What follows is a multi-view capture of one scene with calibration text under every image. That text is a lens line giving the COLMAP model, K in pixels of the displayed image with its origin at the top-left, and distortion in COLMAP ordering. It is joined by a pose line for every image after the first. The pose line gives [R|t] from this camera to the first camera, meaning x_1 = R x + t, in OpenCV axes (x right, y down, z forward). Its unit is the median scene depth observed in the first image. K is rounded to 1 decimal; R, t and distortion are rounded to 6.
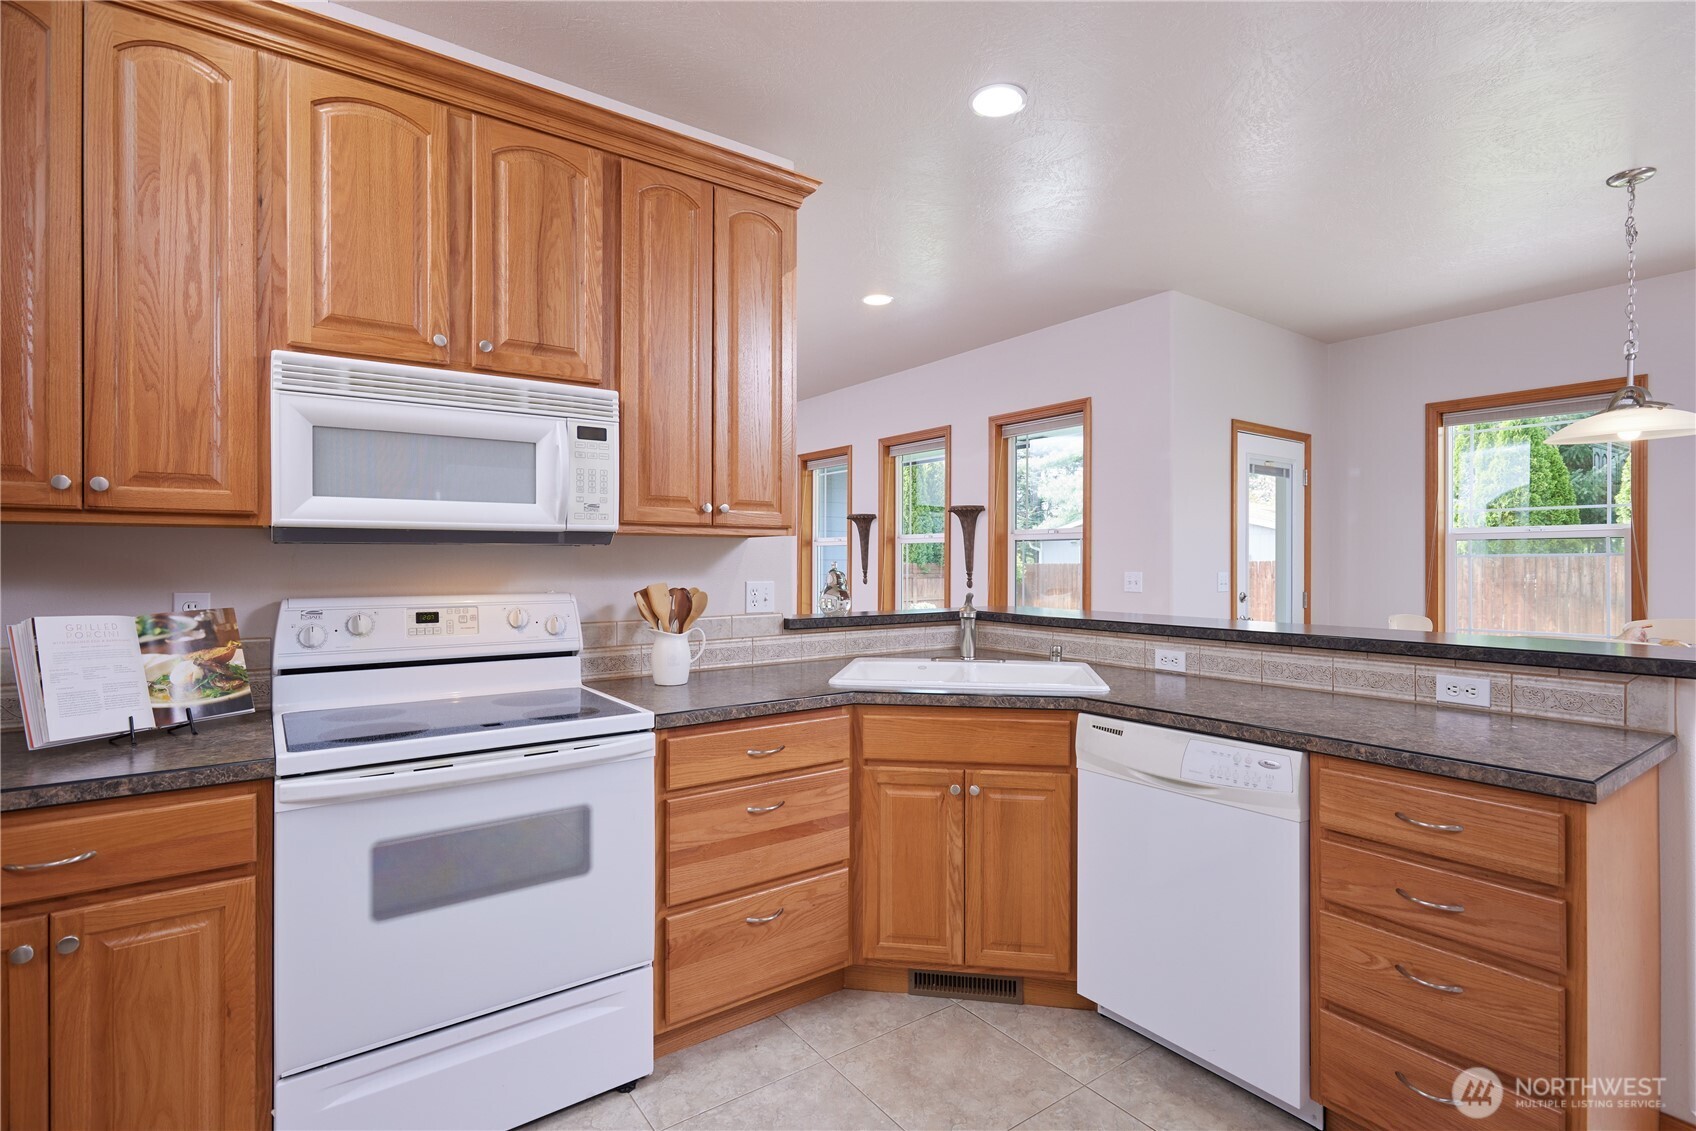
lens RADIAL K [[800.2, 0, 831.1], [0, 800.2, 547.7], [0, 0, 1]] dist [-0.006579, 0.002014]
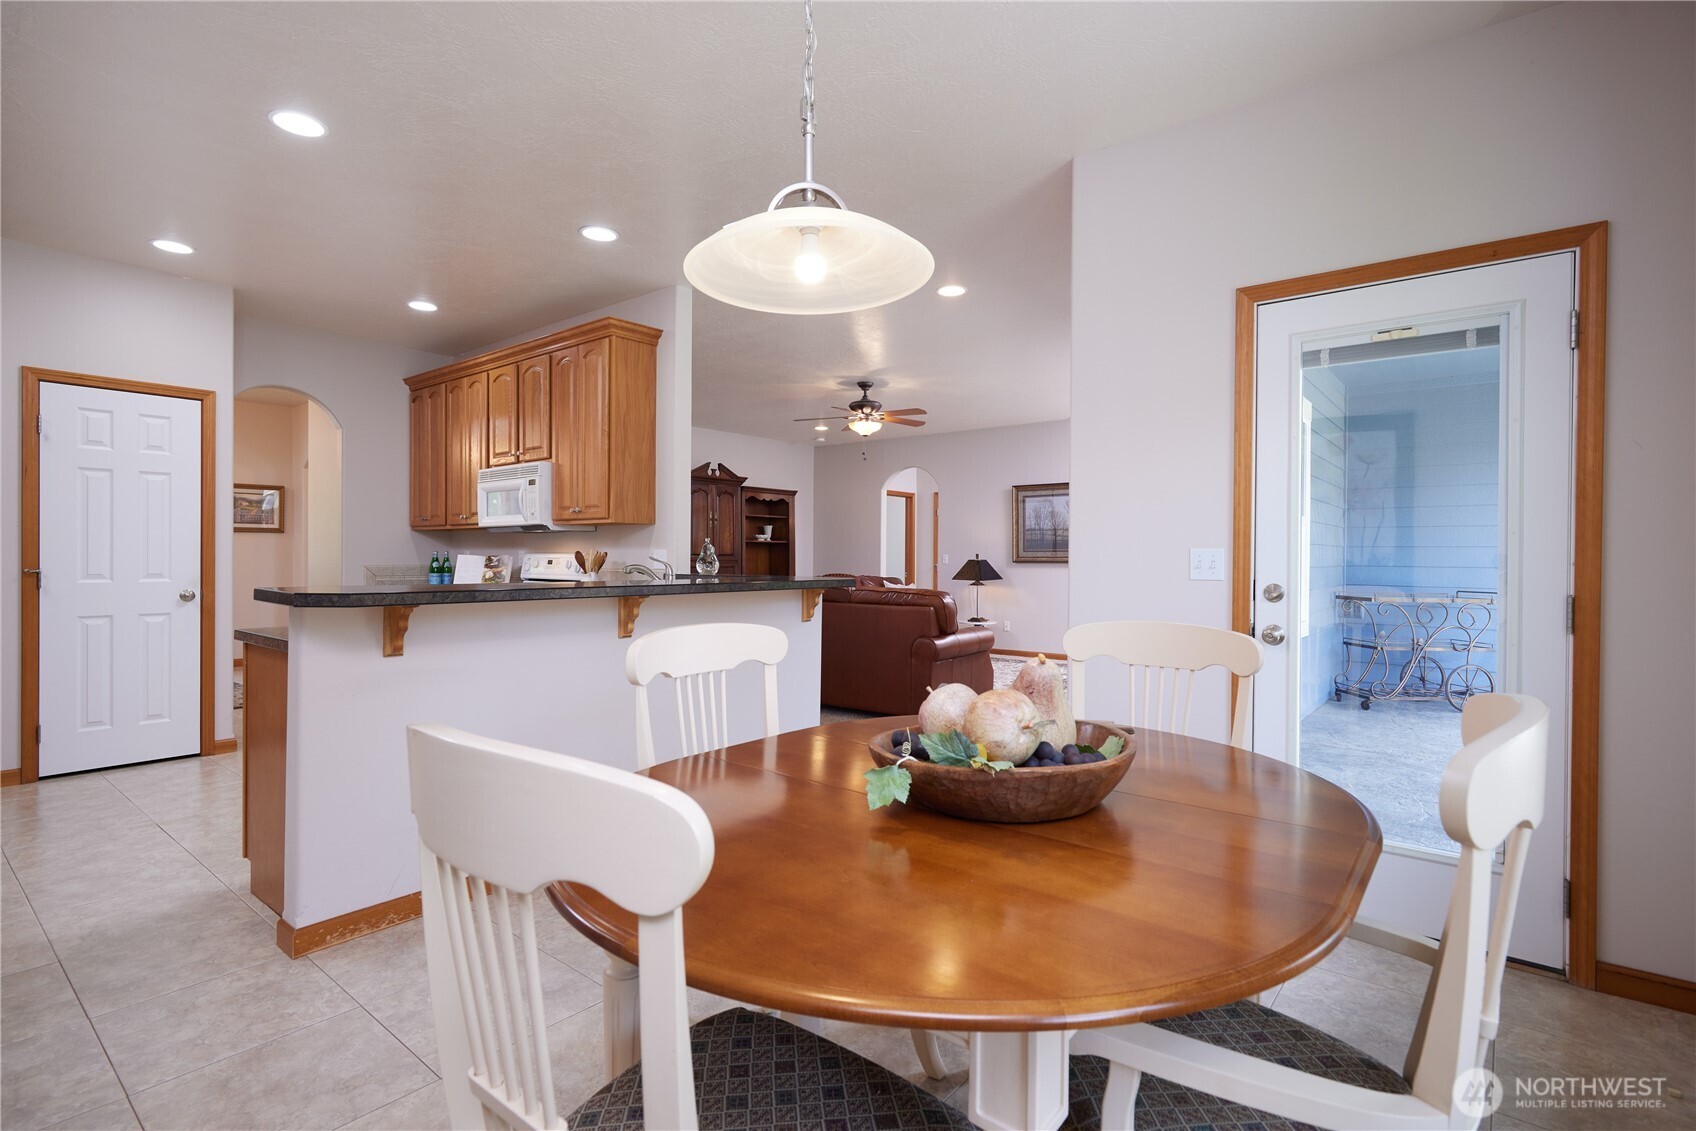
lens RADIAL K [[800.2, 0, 850.9], [0, 800.2, 558.3], [0, 0, 1]] dist [-0.006579, 0.002014]
pose [[0.284709, -0.000045, -0.958614, 1.707609], [0.008015, 0.999965, 0.002334, 0.062005], [0.958580, -0.008348, 0.284700, 0.955372]]
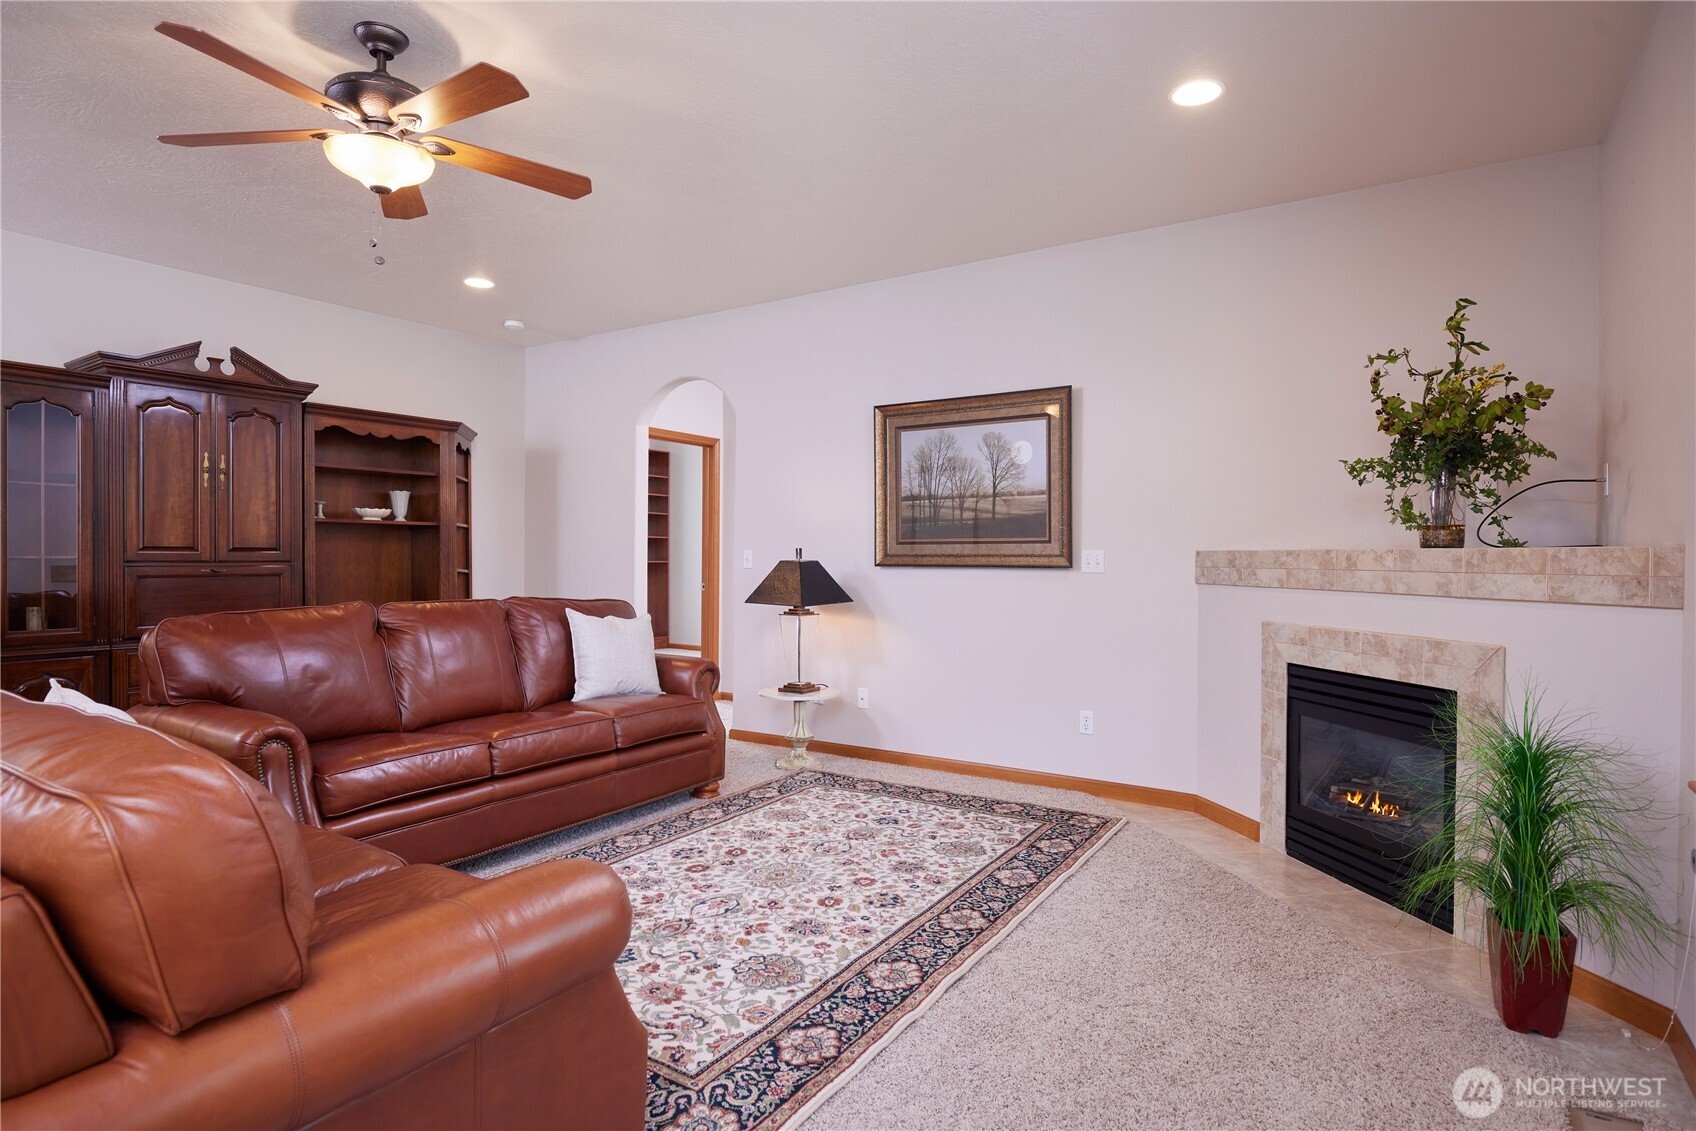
lens RADIAL K [[895.2, 0, 850.3], [0, 895.2, 560.4], [0, 0, 1]] dist [-0.018279, 0.000643]
pose [[0.372308, 0.003856, -0.928101, 0.263740], [0.006054, 0.999960, 0.006583, 0.069365], [0.928090, -0.008069, 0.372270, 1.891081]]
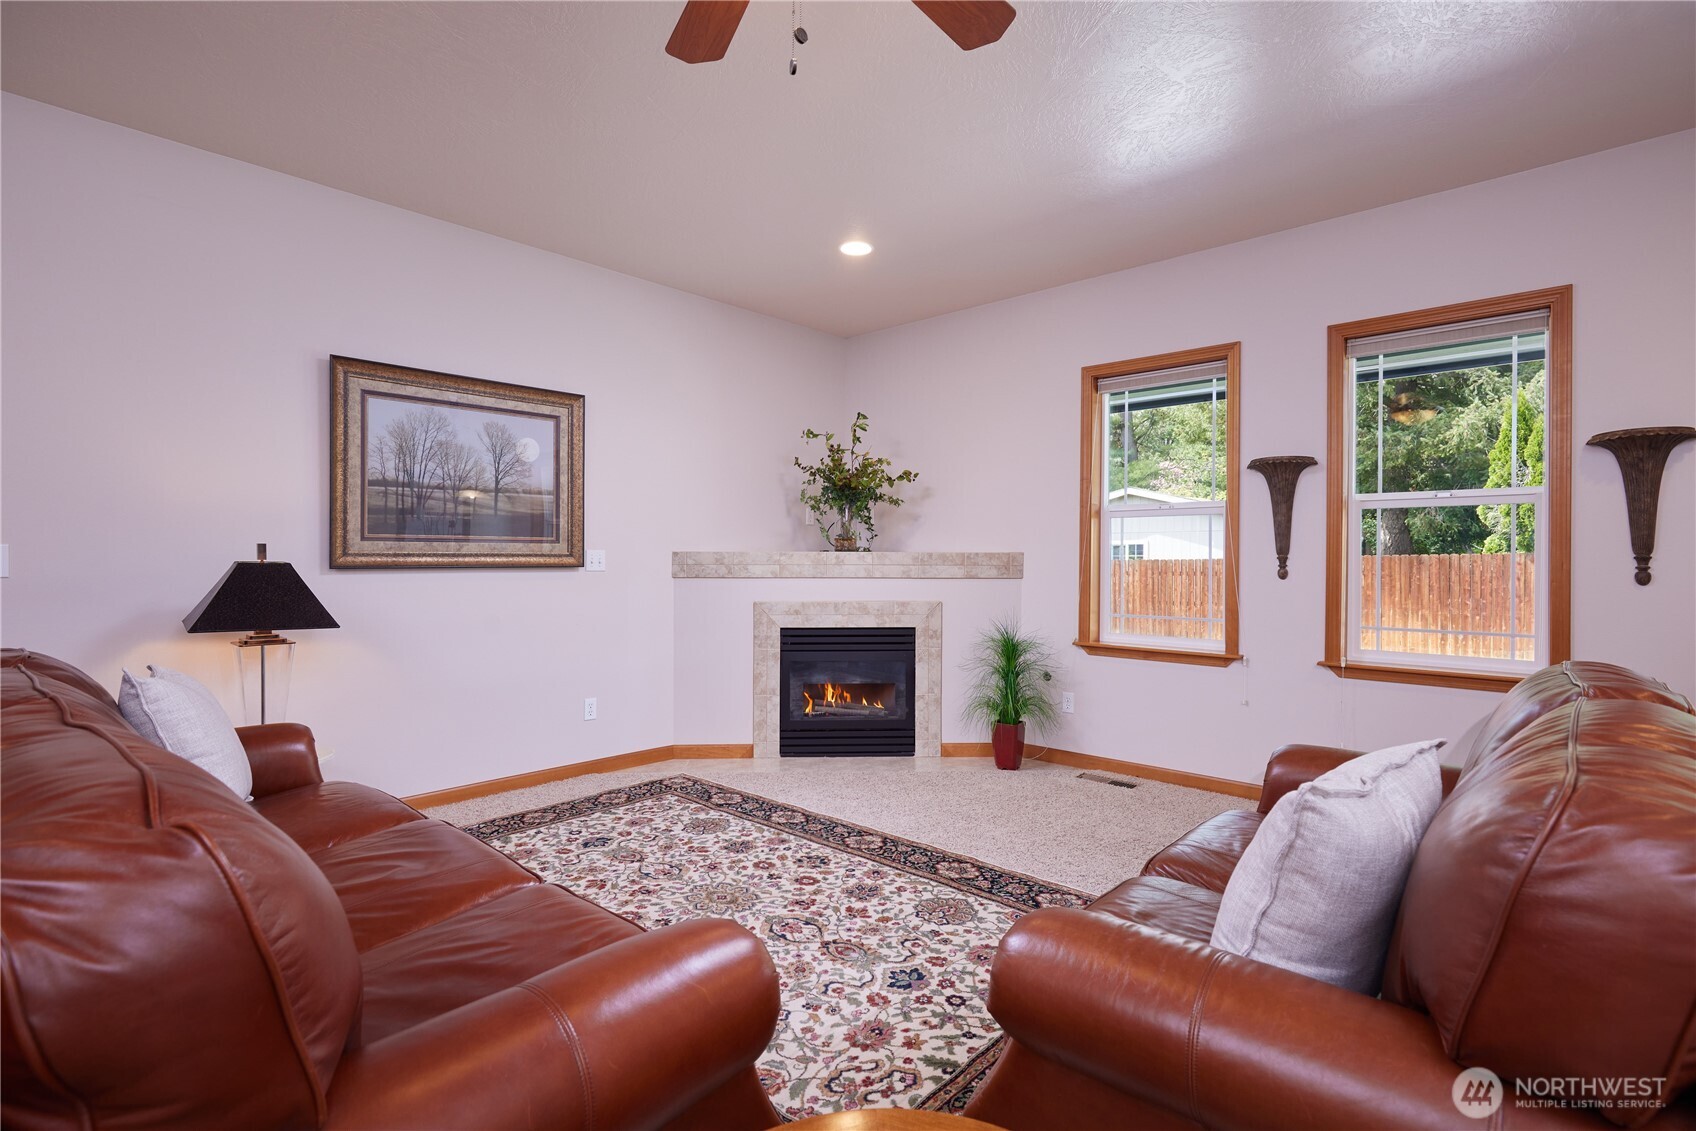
lens RADIAL K [[800.2, 0, 849.1], [0, 800.2, 569.8], [0, 0, 1]] dist [-0.006579, 0.002014]
pose [[0.976859, -0.001750, 0.213879, -0.931860], [-0.003918, 0.999652, 0.026071, 0.059583], [-0.213850, -0.026306, 0.976512, 1.245048]]
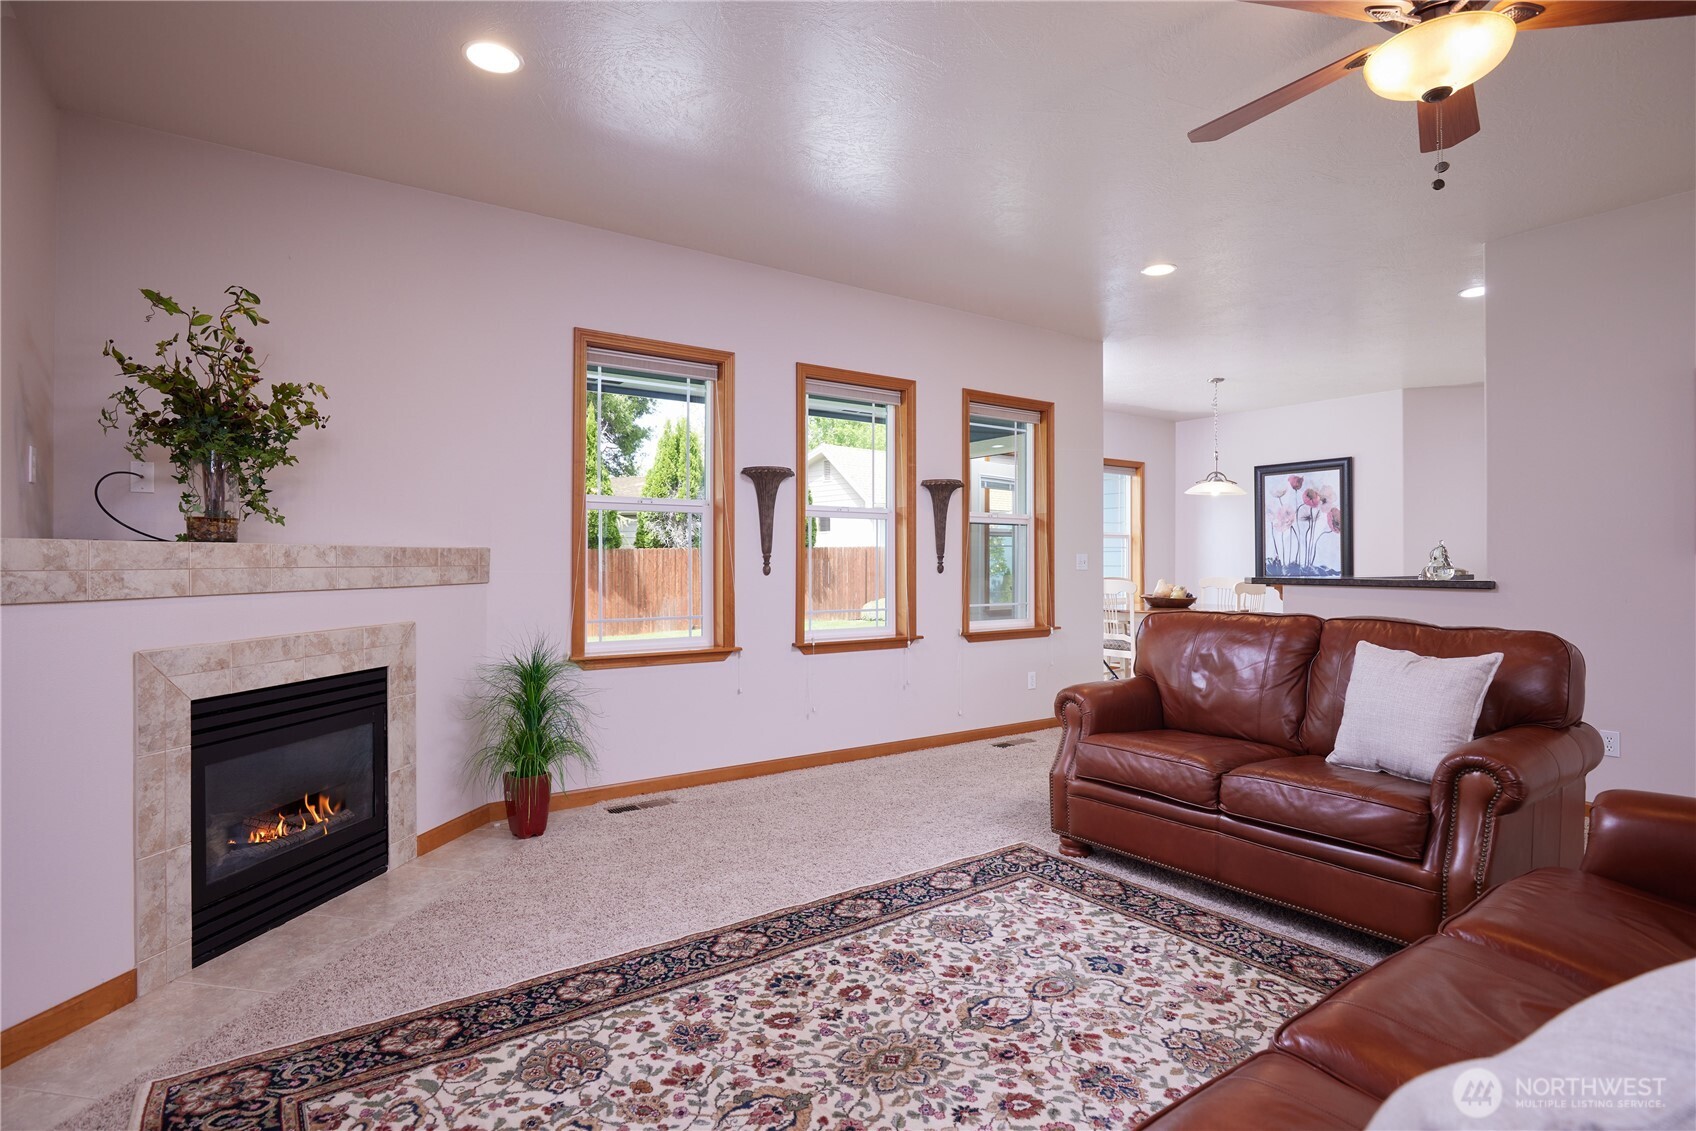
lens RADIAL K [[866.0, 0, 851.8], [0, 866.0, 562.5], [0, 0, 1]] dist [-0.022038, 0.001560]
pose [[-0.008944, -0.006510, 0.999939, -1.598599], [-0.015642, 0.999857, 0.006370, 0.070978], [-0.999838, -0.015584, -0.009045, 2.290387]]
